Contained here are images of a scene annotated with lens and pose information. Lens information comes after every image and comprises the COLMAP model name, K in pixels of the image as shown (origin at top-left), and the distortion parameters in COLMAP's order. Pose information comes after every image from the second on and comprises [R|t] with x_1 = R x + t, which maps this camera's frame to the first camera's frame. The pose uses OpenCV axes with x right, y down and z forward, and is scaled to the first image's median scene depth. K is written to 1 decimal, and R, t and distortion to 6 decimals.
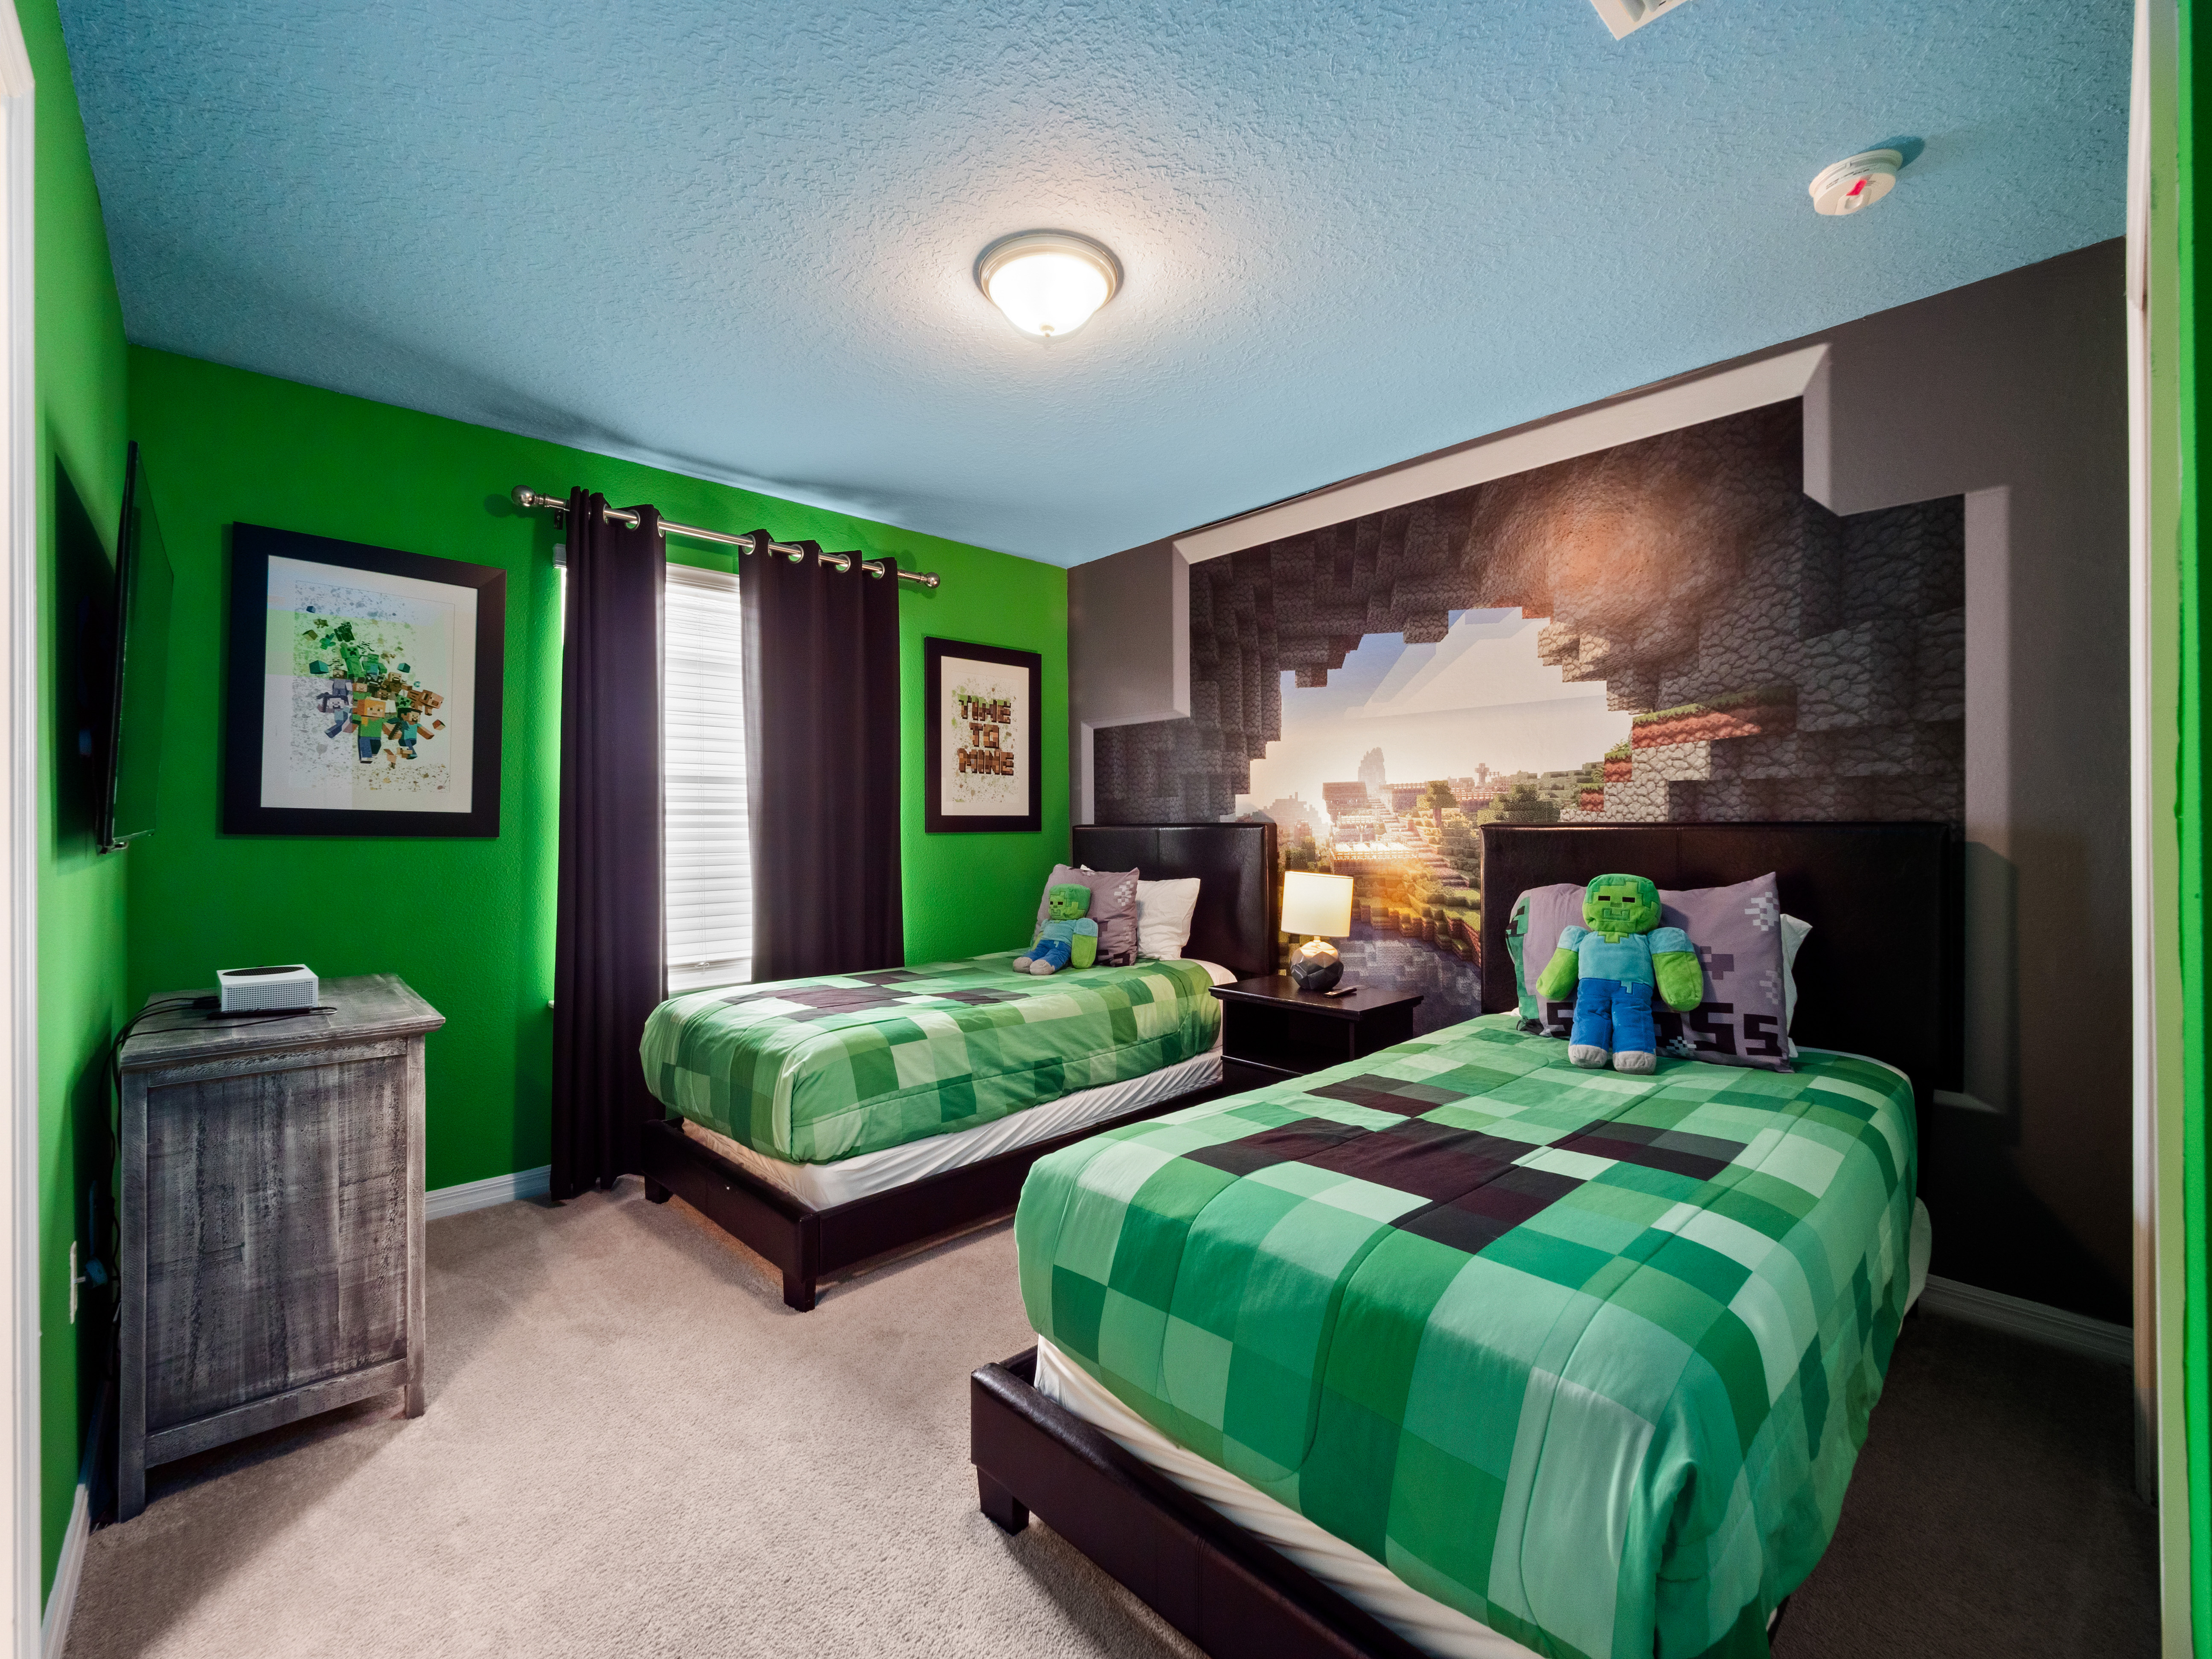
lens RADIAL K [[928.9, 0, 1108.8], [0, 928.9, 820.6], [0, 0, 1]] dist [-0.004255, -0.001439]
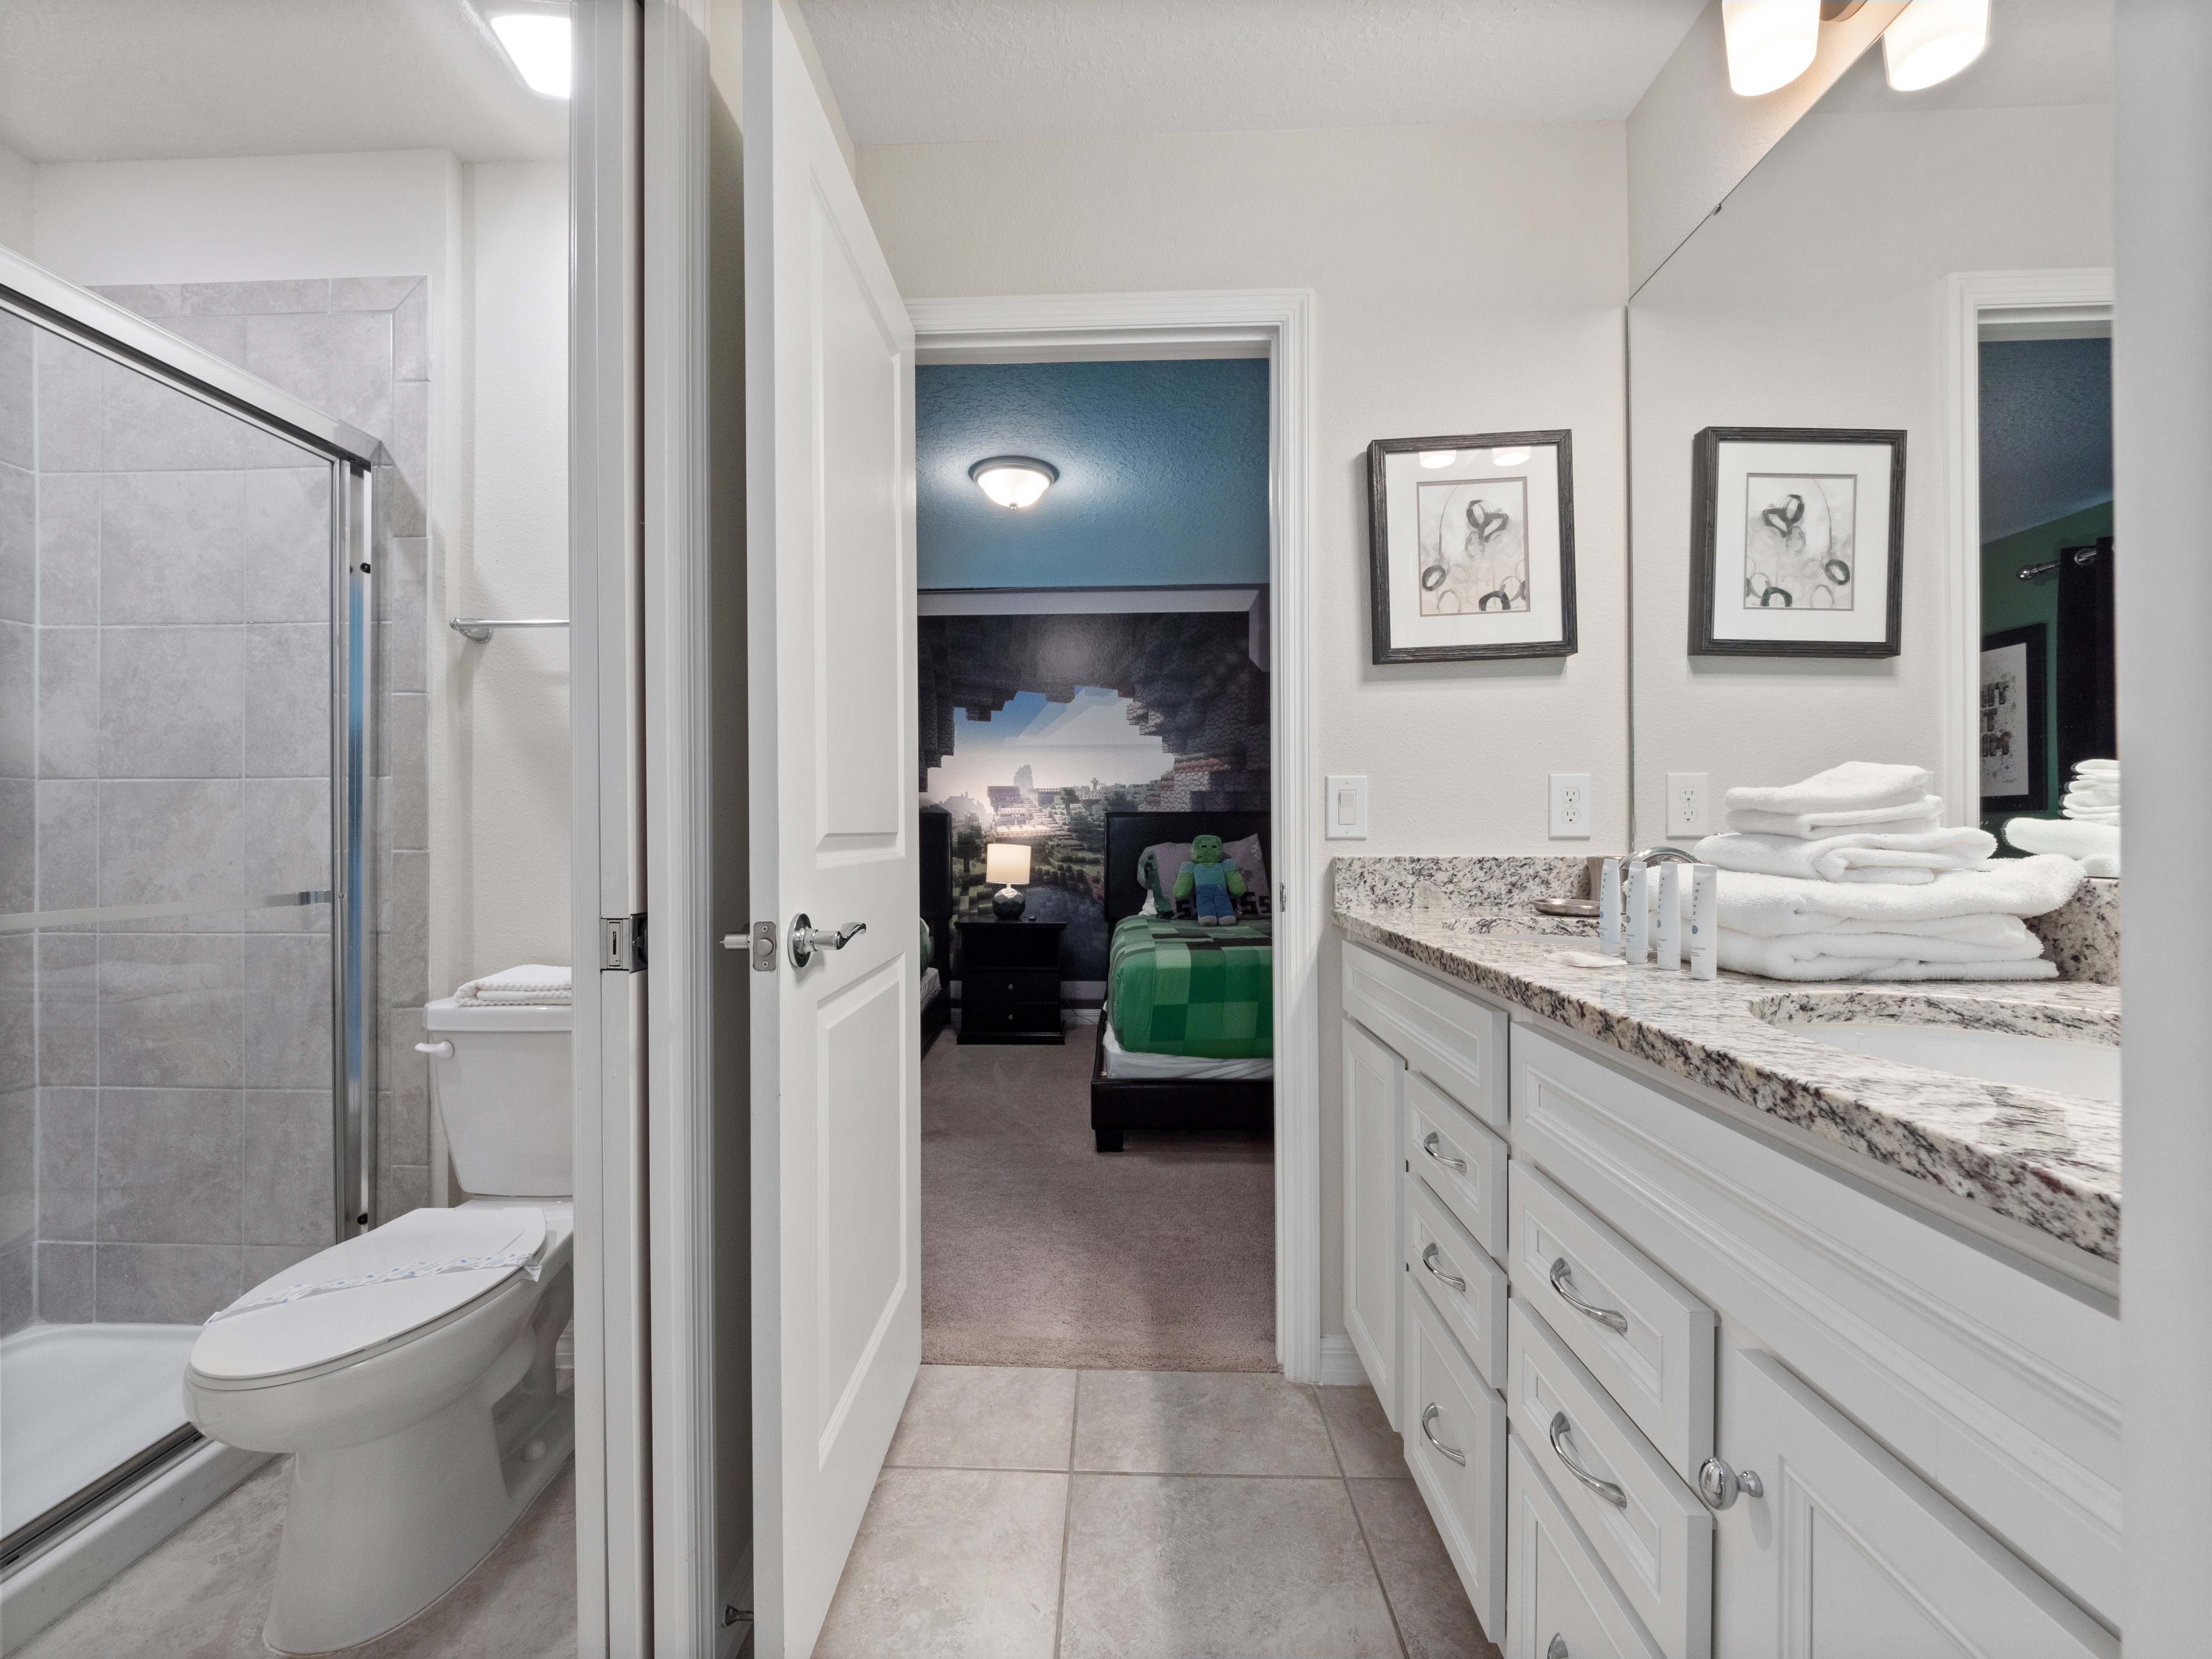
lens RADIAL K [[928.9, 0, 1085.0], [0, 928.9, 836.3], [0, 0, 1]] dist [-0.004255, -0.001439]
pose [[0.703009, 0.000203, 0.711181, -0.804433], [-0.001274, 0.999999, 0.000975, 0.043001], [-0.711180, -0.001592, 0.703008, -0.181931]]
